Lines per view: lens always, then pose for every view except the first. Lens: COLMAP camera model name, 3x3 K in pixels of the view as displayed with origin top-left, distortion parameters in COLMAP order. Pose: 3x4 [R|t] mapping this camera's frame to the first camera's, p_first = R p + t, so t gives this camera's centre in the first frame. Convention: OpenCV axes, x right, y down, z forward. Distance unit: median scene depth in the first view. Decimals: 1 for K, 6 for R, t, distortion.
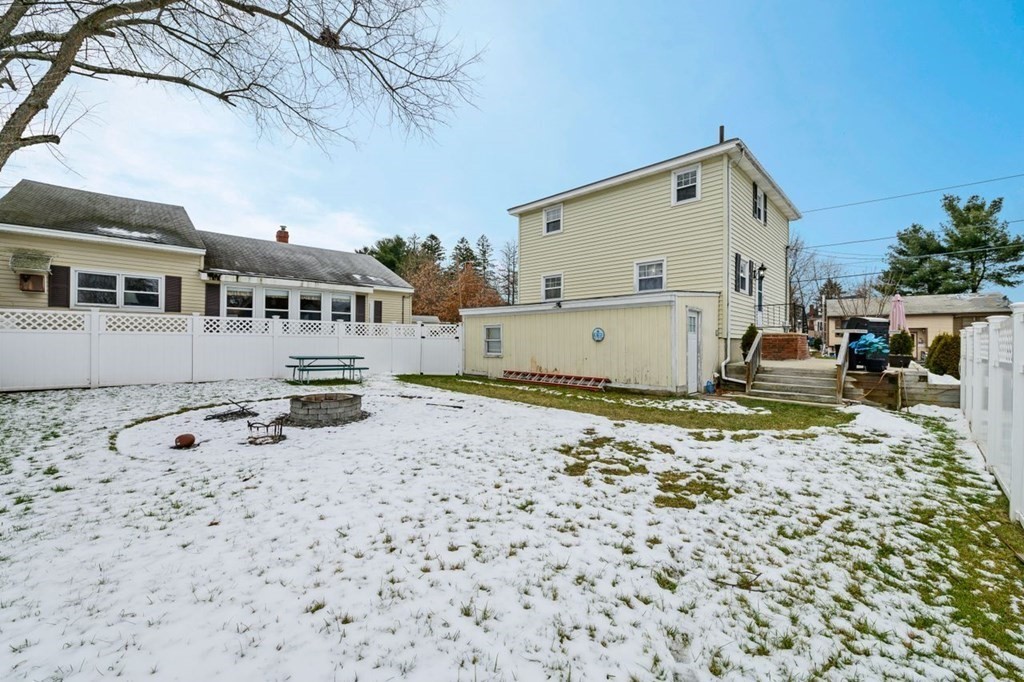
lens RADIAL K [[412.7, 0, 513.3], [0, 412.7, 341.6], [0, 0, 1]] dist [-0.008067, -0.001173]
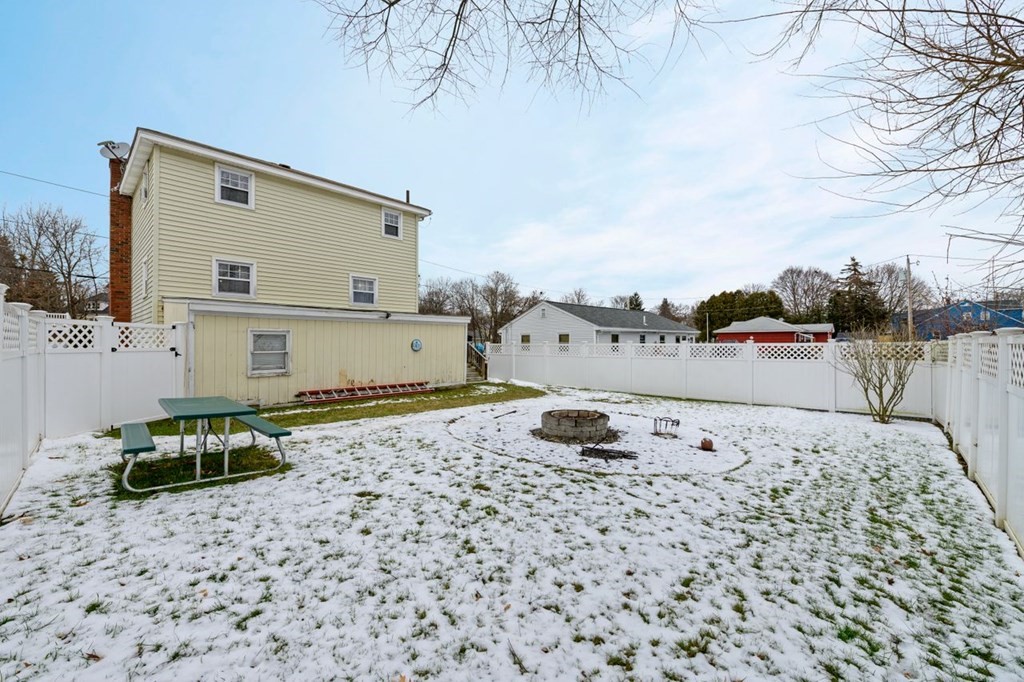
lens RADIAL K [[412.7, 0, 507.8], [0, 412.7, 341.6], [0, 0, 1]] dist [-0.008067, -0.001173]
pose [[-0.031971, -0.002484, 0.999486, -0.833384], [-0.003656, 0.999991, 0.002368, -0.026679], [-0.999482, -0.003579, -0.031980, 0.676738]]
